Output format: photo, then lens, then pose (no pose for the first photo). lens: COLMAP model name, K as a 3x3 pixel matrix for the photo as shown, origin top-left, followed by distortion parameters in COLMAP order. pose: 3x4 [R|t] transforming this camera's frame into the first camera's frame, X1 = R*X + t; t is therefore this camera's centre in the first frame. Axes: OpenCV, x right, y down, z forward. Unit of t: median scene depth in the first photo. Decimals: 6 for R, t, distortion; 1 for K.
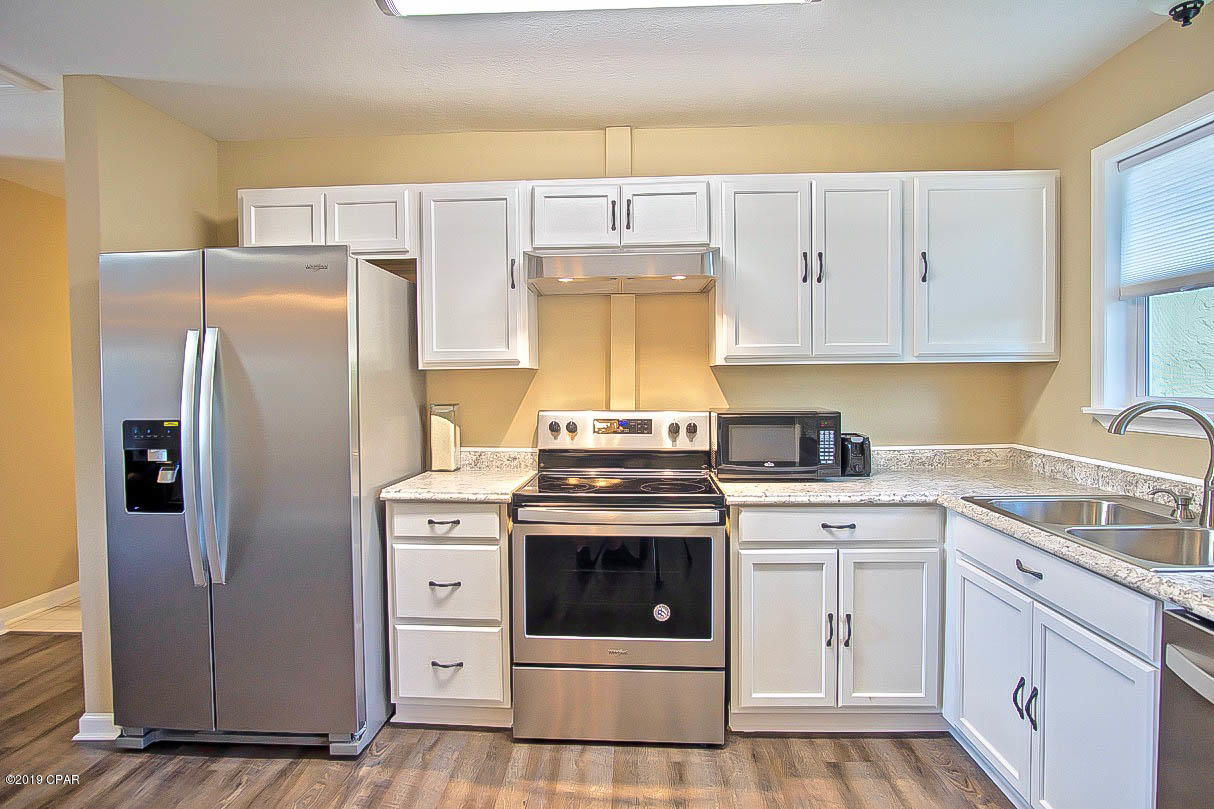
lens RADIAL K [[653.1, 0, 602.5], [0, 653.1, 398.1], [0, 0, 1]] dist [-0.043082, 0.013713]
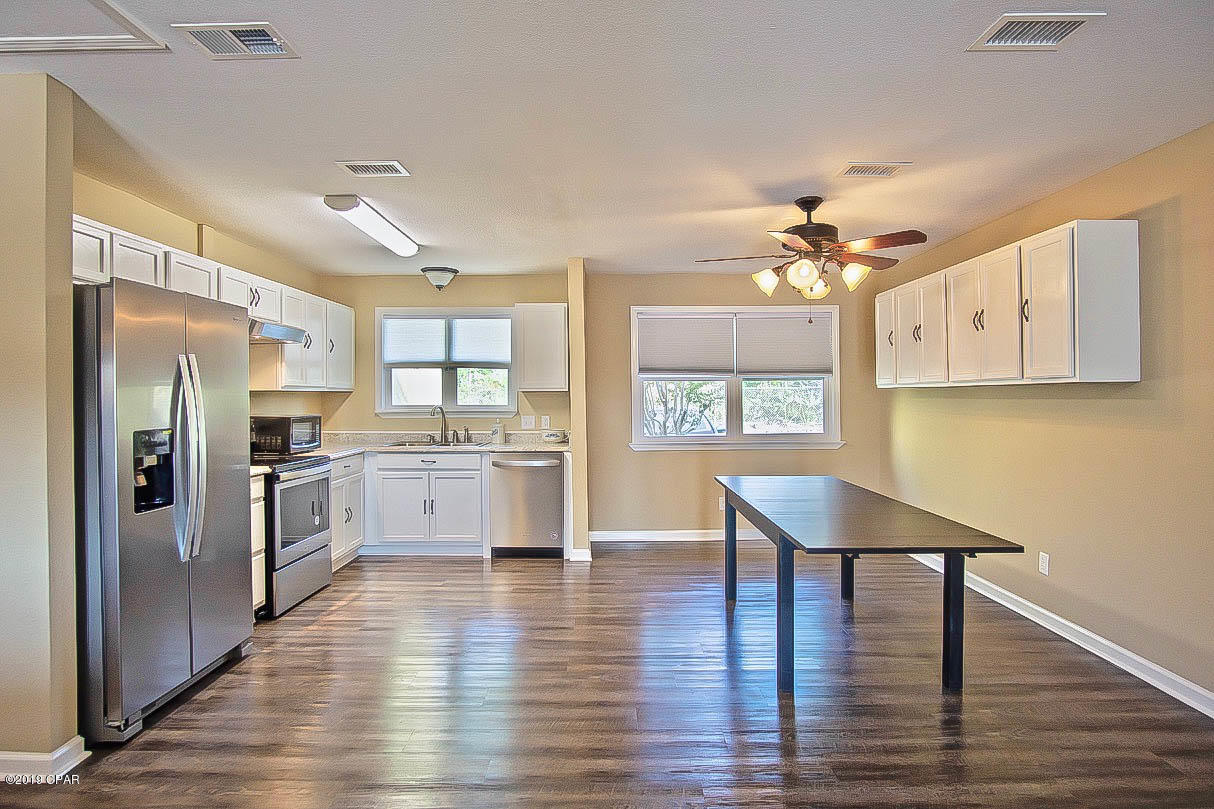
lens RADIAL K [[653.1, 0, 602.5], [0, 653.1, 398.1], [0, 0, 1]] dist [-0.043082, 0.013713]
pose [[-0.040655, 0.009267, 0.999130, -1.923632], [0.034820, 0.999363, -0.007852, 0.015991], [-0.998566, 0.034471, -0.040952, 0.236195]]
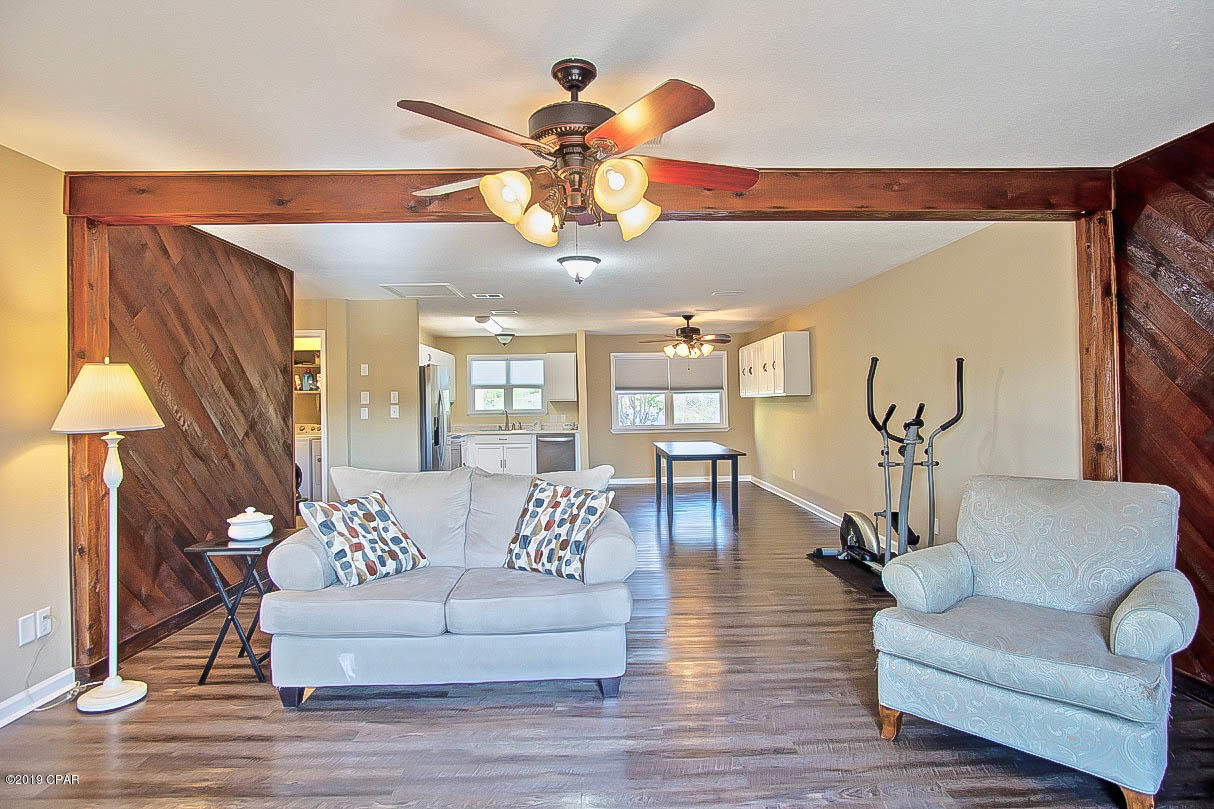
lens RADIAL K [[653.1, 0, 602.5], [0, 653.1, 398.1], [0, 0, 1]] dist [-0.043082, 0.013713]
pose [[-0.063194, 0.021215, 0.997776, -4.009687], [0.043911, 0.998865, -0.018457, 0.039118], [-0.997035, 0.042647, -0.064054, 0.374601]]
